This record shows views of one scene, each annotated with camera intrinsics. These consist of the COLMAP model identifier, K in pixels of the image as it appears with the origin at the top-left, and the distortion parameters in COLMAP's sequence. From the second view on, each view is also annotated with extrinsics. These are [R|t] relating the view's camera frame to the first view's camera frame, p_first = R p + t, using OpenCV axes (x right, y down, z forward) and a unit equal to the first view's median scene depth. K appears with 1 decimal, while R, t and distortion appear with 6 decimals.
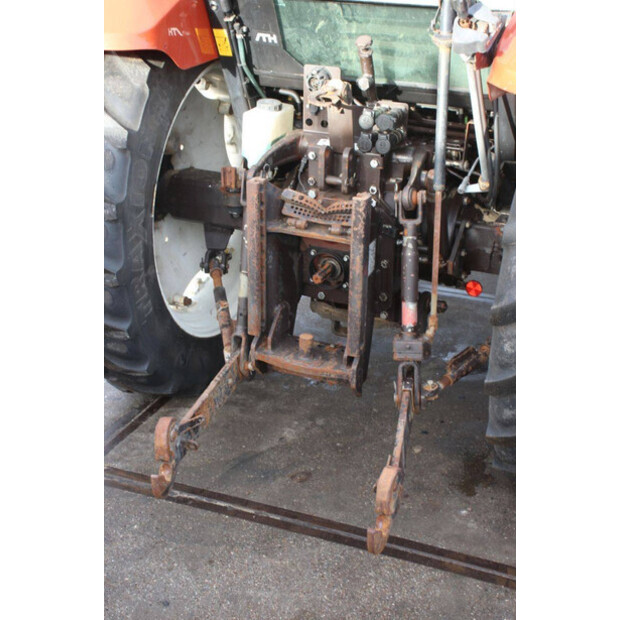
lens RADIAL K [[1000.1, 0, 310.0], [0, 1000.1, 310.0], [0, 0, 1]] dist [0.169910, -0.006638]
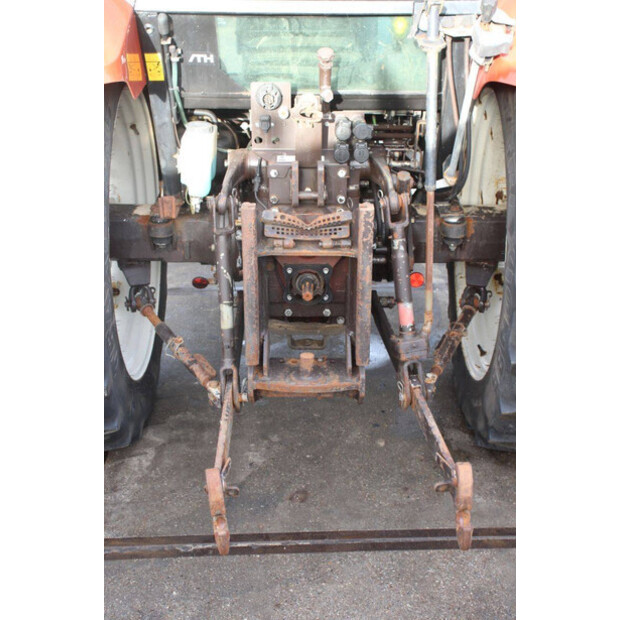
lens RADIAL K [[952.8, 0, 310.0], [0, 952.8, 310.0], [0, 0, 1]] dist [0.128065, 0.112520]
pose [[0.913345, -0.178970, 0.365746, -0.336372], [0.176058, 0.983500, 0.041602, -0.056110], [-0.367157, 0.026395, 0.929785, 0.124547]]
